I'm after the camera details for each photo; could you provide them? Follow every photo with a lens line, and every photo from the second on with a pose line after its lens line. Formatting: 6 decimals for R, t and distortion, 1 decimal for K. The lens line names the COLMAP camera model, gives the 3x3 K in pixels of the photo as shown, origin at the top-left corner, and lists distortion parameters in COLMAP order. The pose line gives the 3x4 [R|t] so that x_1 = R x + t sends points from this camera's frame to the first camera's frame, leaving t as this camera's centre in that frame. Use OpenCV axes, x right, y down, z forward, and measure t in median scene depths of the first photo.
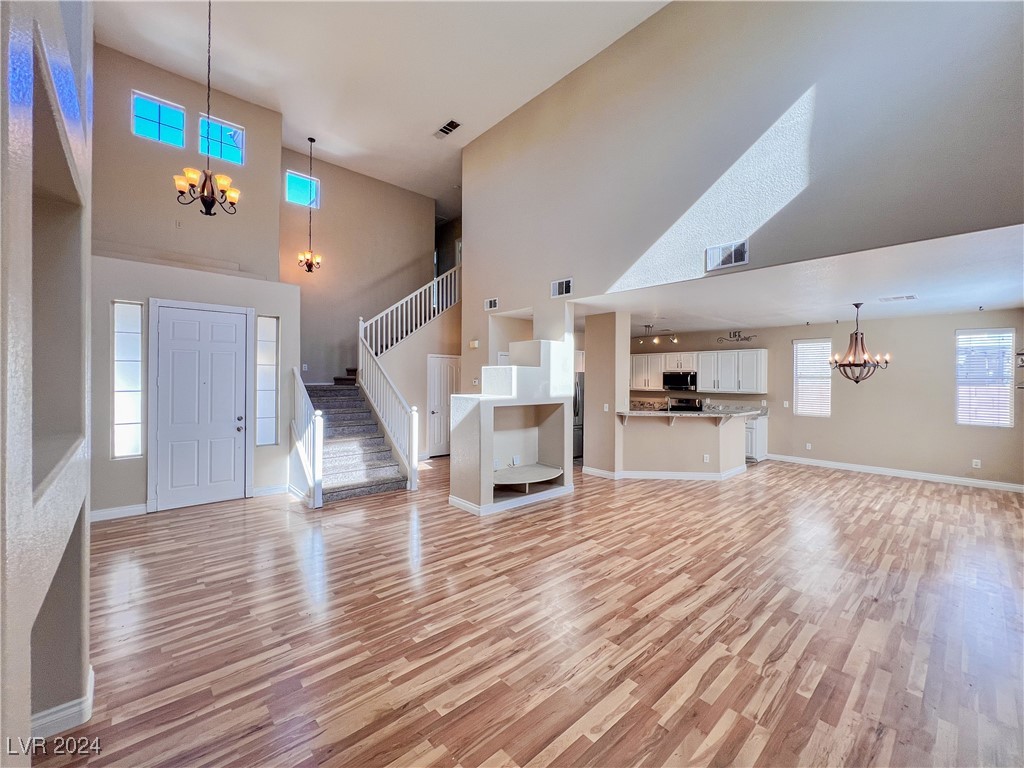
lens RADIAL K [[418.0, 0, 510.7], [0, 418.0, 372.9], [0, 0, 1]] dist [-0.000963, 0.000271]
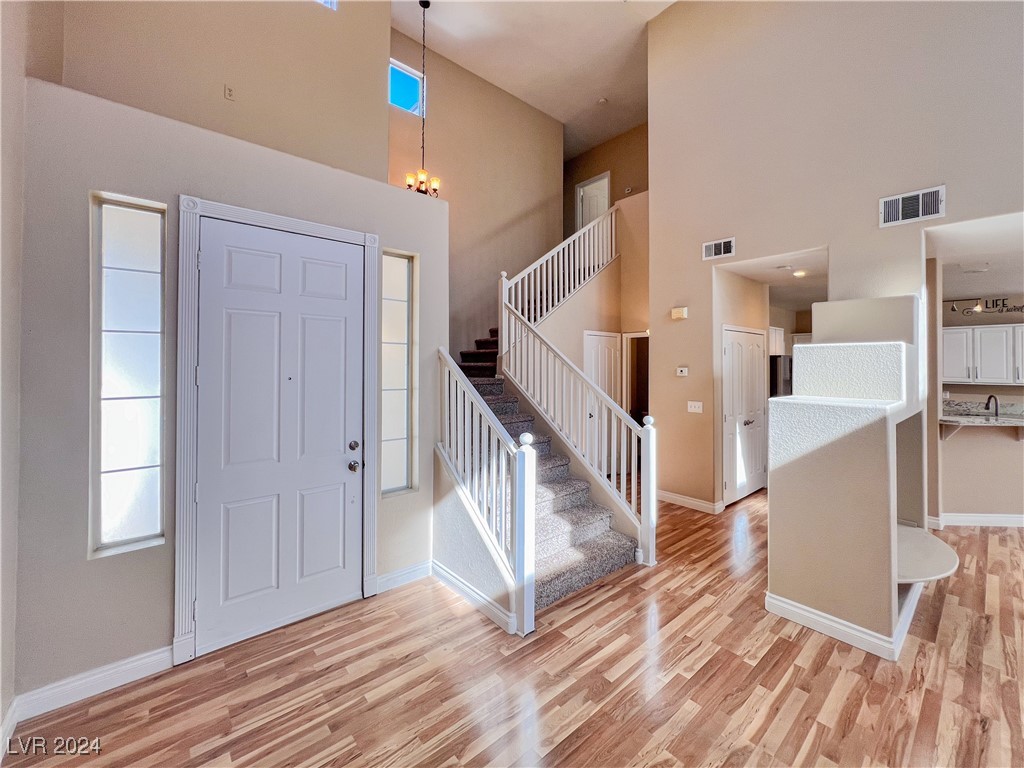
lens RADIAL K [[418.0, 0, 540.9], [0, 418.0, 355.9], [0, 0, 1]] dist [-0.000963, 0.000271]
pose [[0.999864, -0.003195, 0.016184, -0.450751], [0.003314, 0.999968, -0.007331, 0.002693], [-0.016160, 0.007384, 0.999842, 0.507444]]
